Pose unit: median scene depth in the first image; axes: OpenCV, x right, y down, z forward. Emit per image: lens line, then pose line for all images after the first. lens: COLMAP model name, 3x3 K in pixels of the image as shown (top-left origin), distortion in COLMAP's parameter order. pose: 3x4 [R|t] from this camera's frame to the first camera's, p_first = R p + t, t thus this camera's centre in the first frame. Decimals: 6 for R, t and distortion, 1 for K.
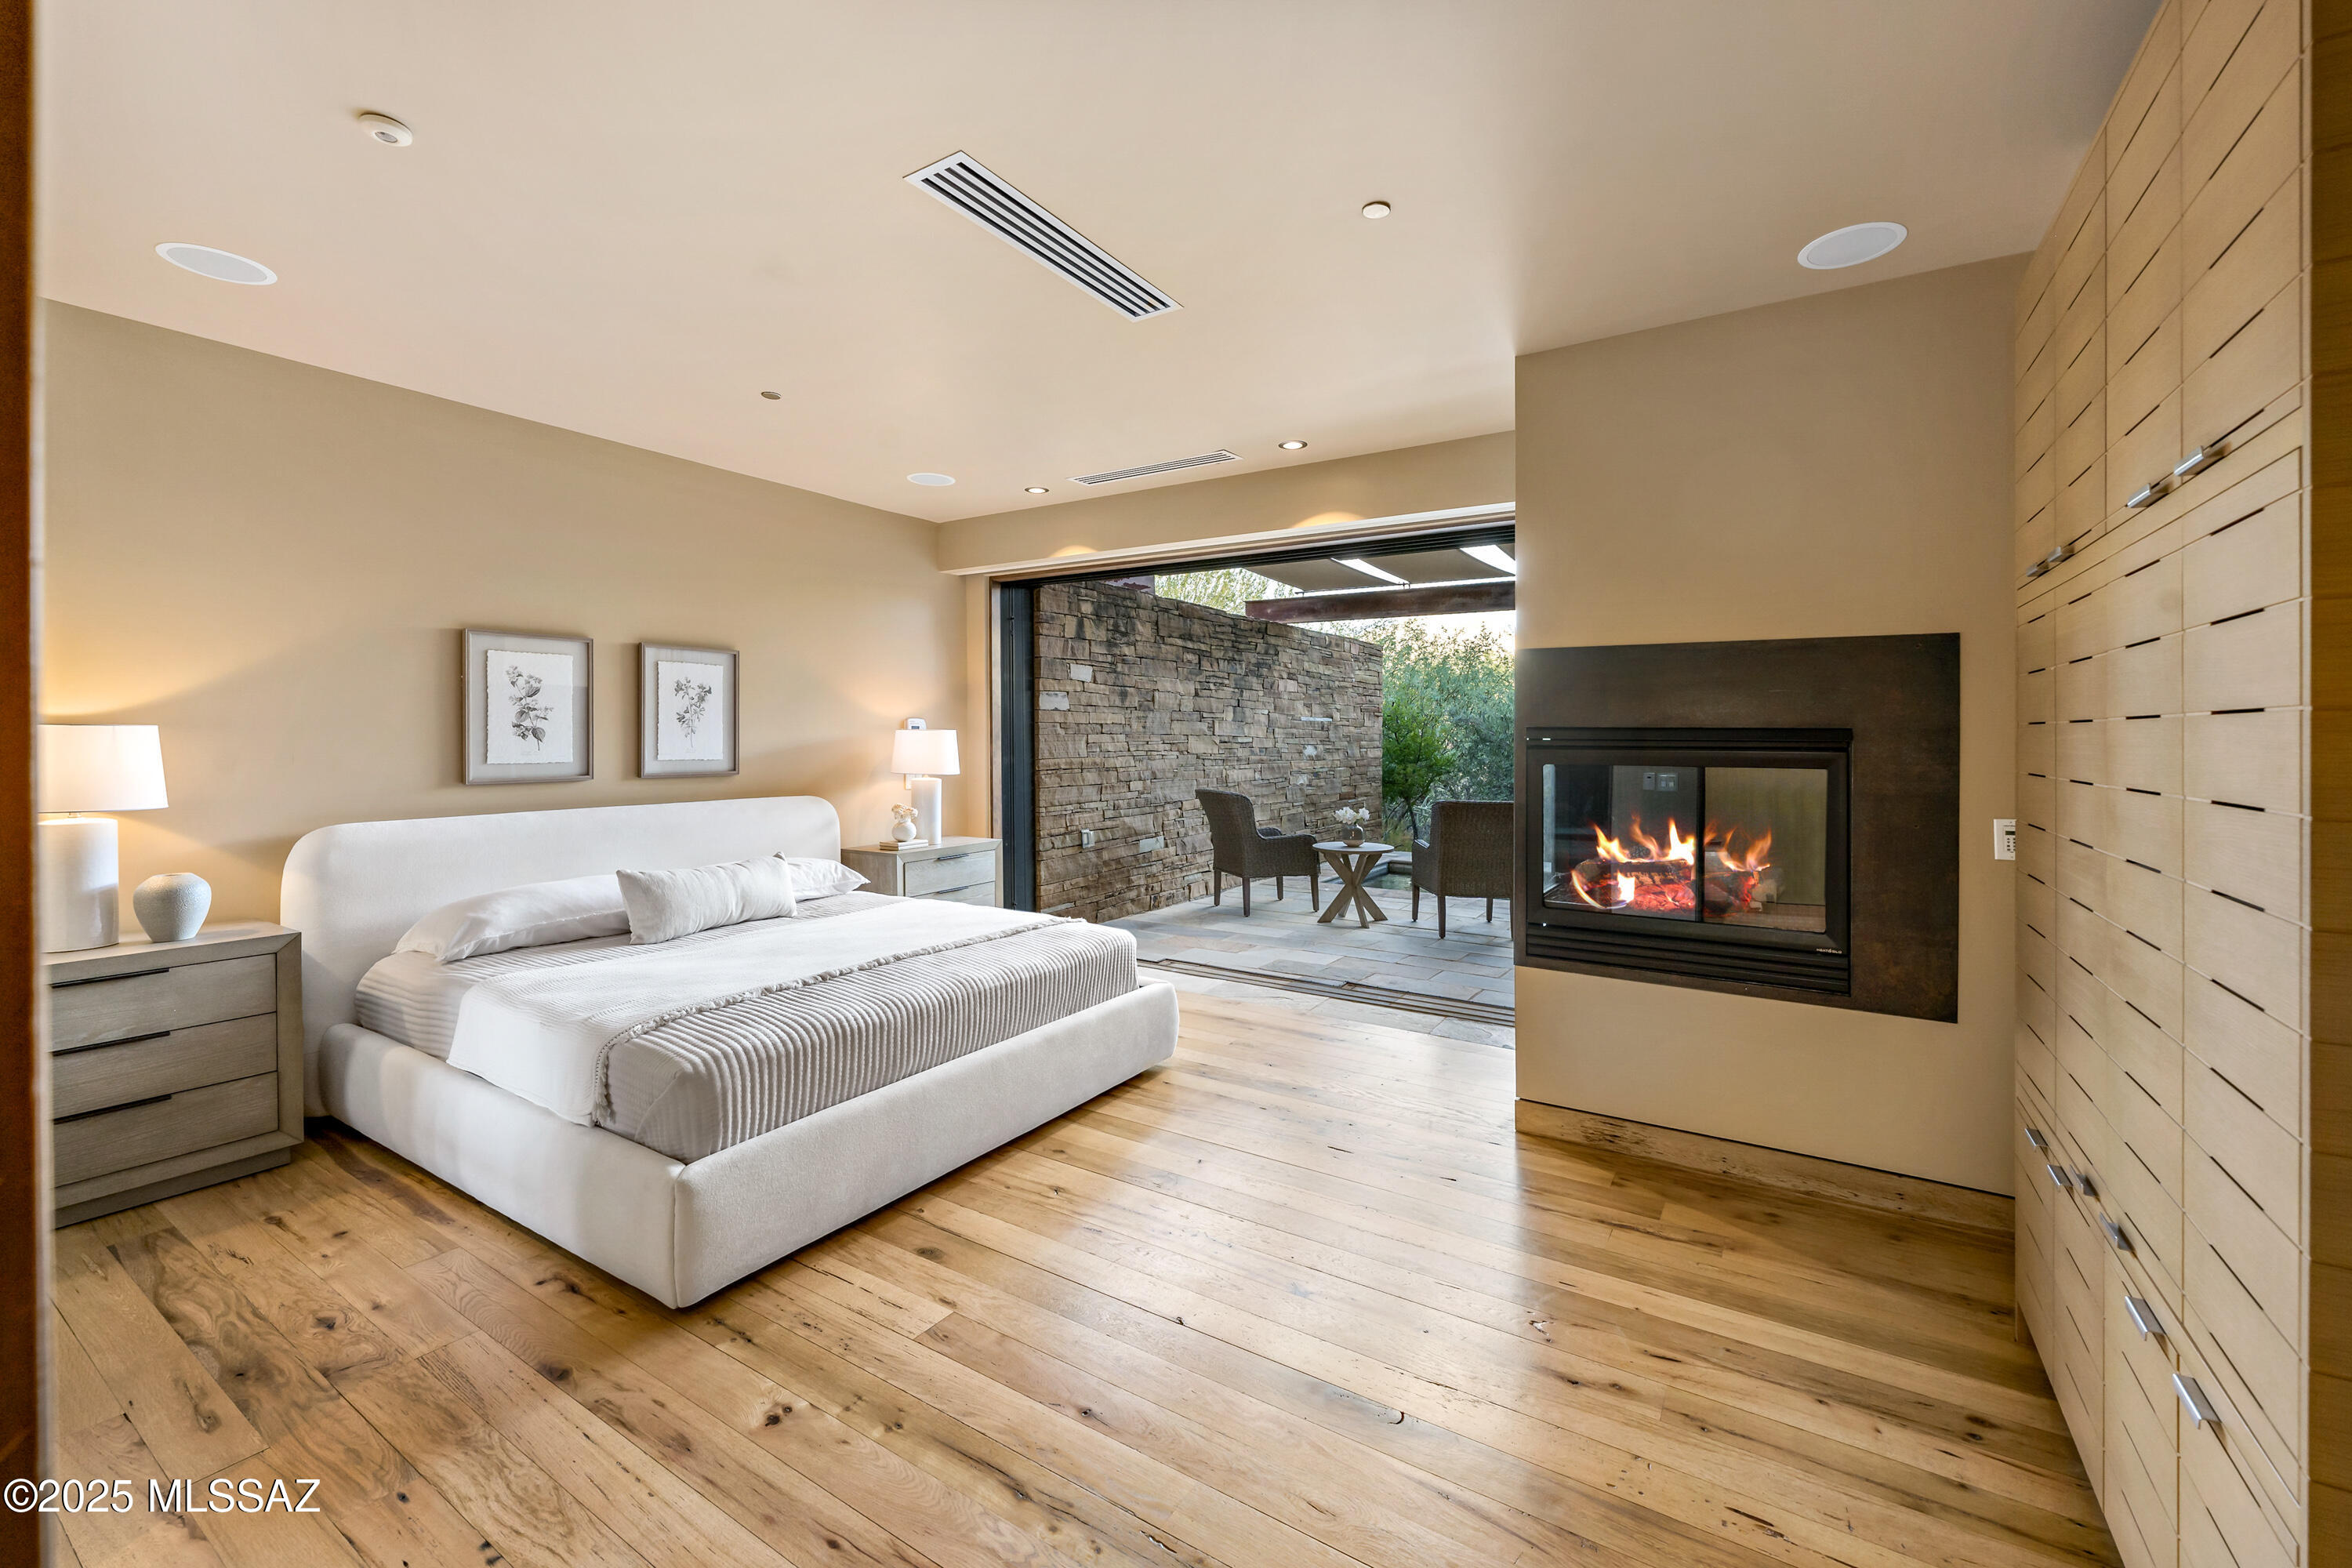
lens RADIAL K [[965.5, 0, 1183.6], [0, 965.5, 762.4], [0, 0, 1]] dist [-0.000394, 0.000056]
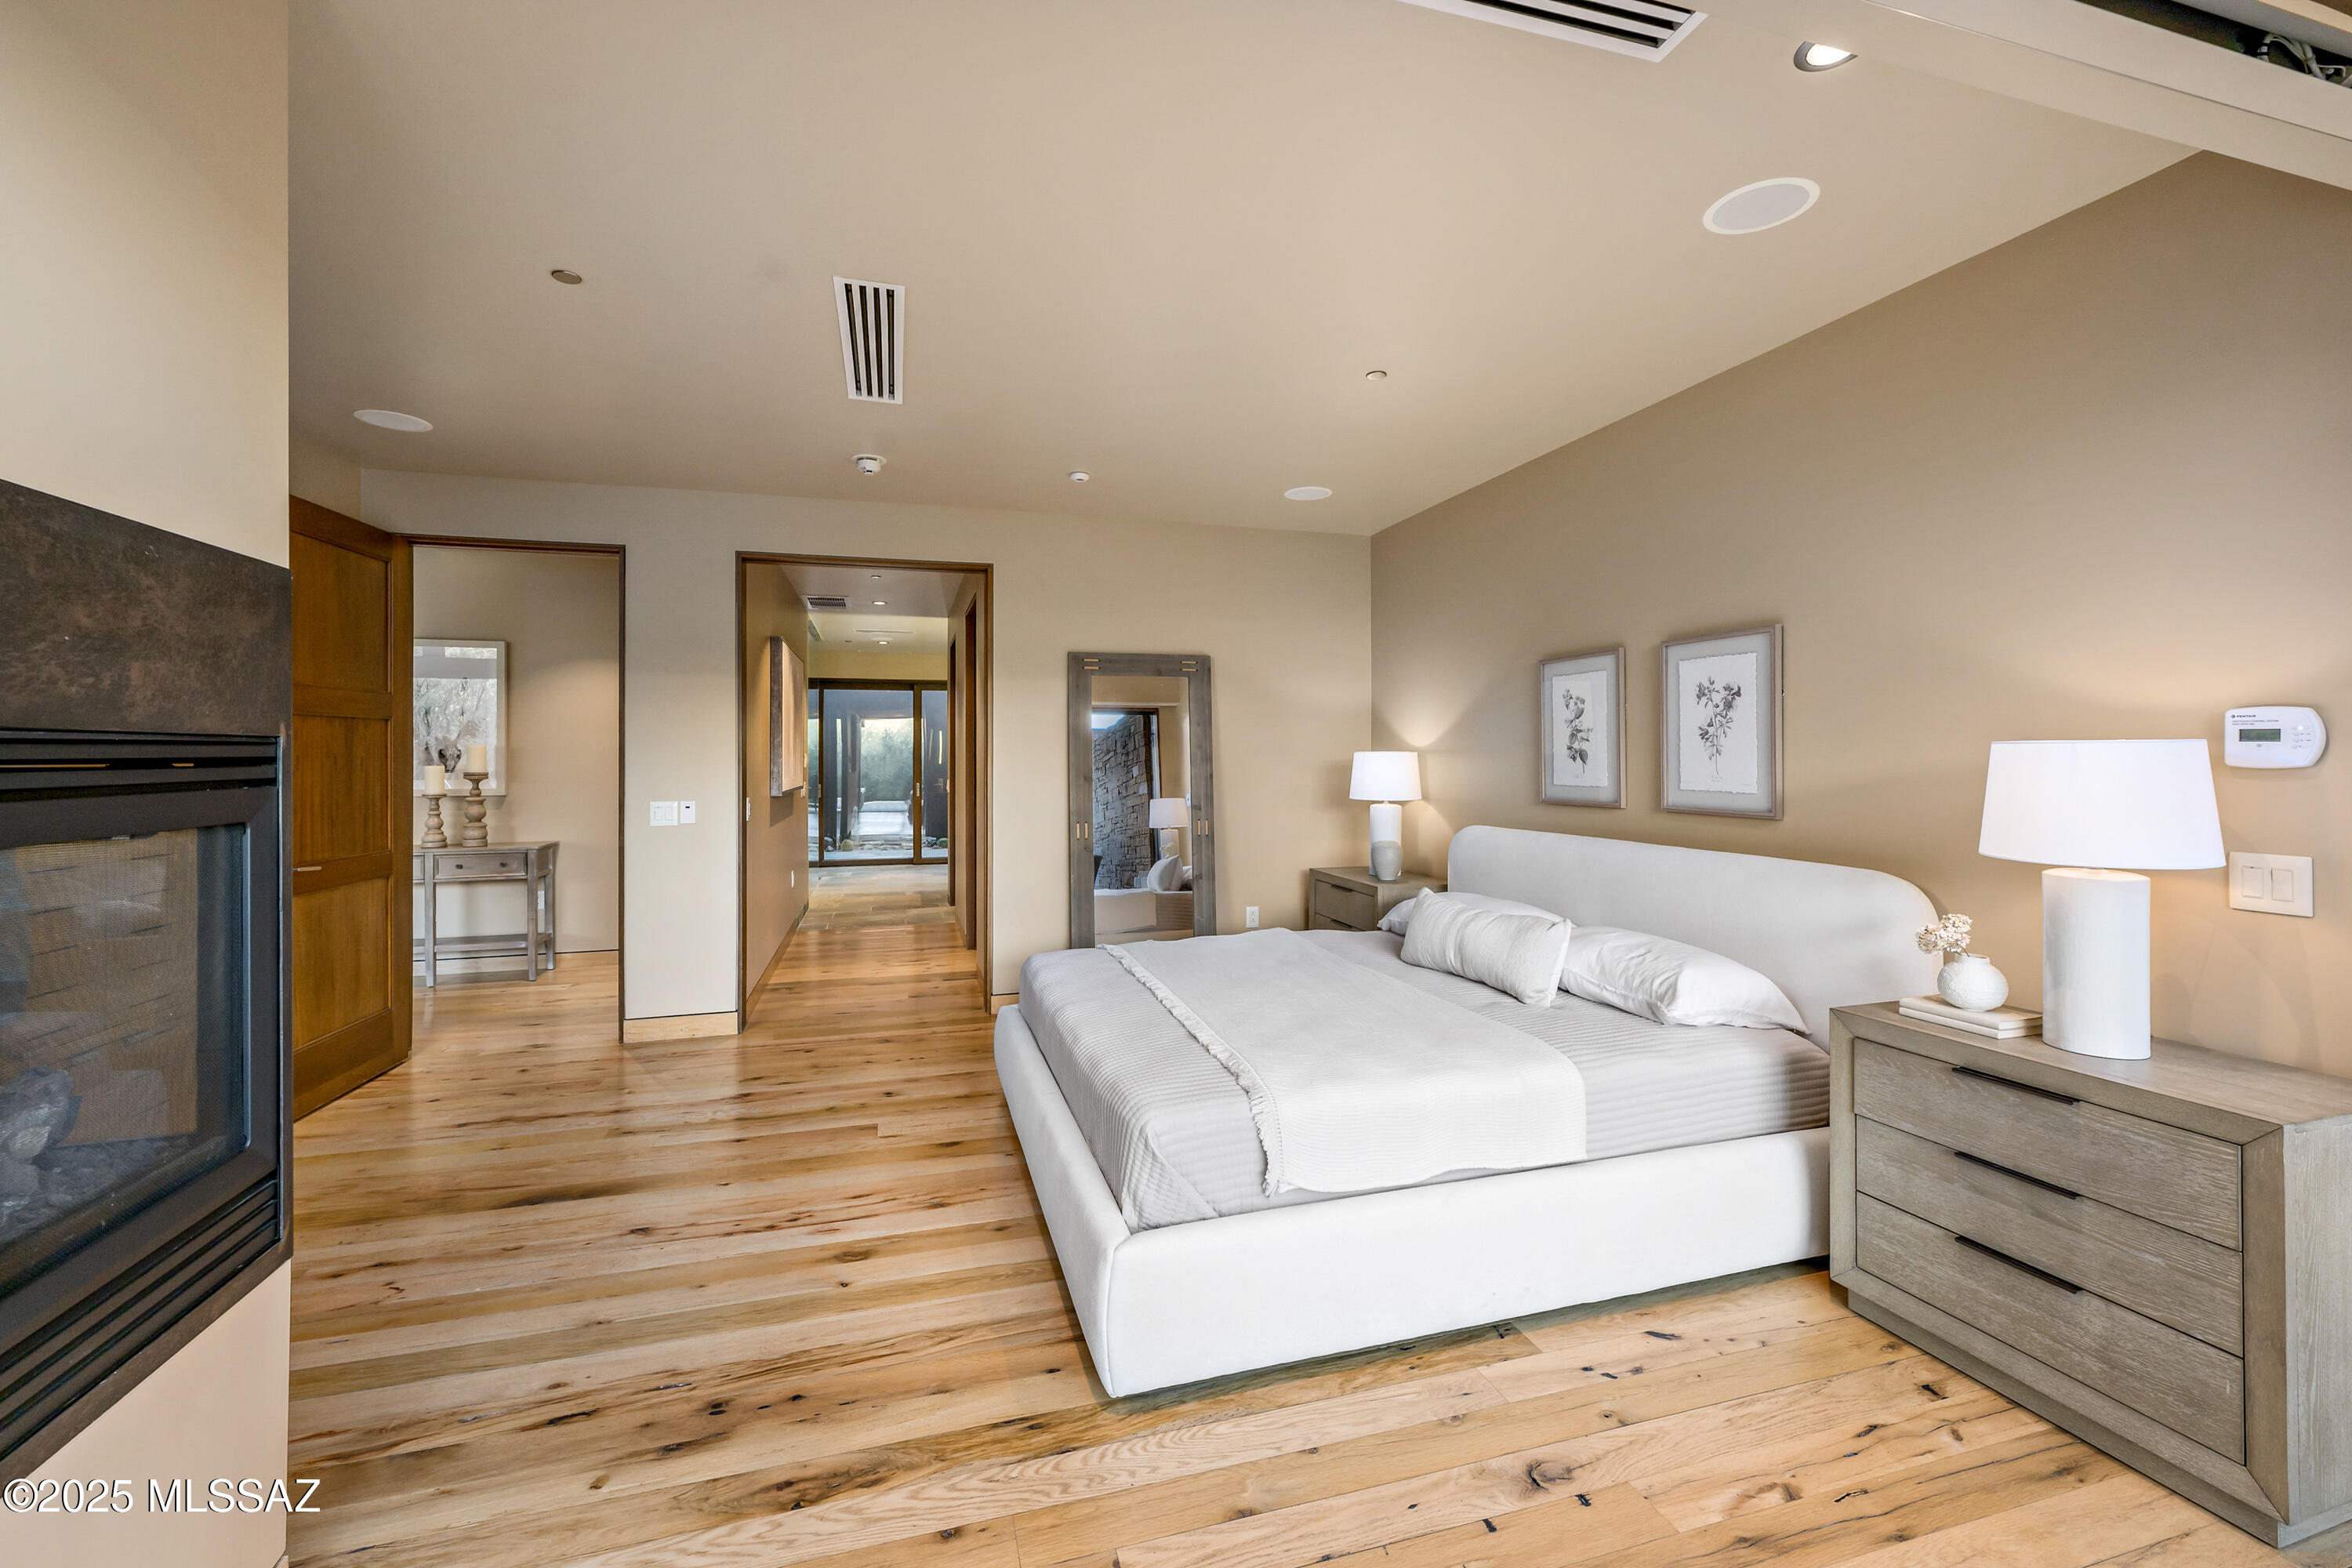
lens RADIAL K [[997.7, 0, 1177.9], [0, 997.7, 769.6], [0, 0, 1]] dist [-0.000486, -0.000049]
pose [[-0.673018, 0.003419, -0.739618, 0.192664], [-0.025118, 0.999307, 0.027475, -0.018661], [0.739199, 0.037069, -0.672466, 0.765676]]
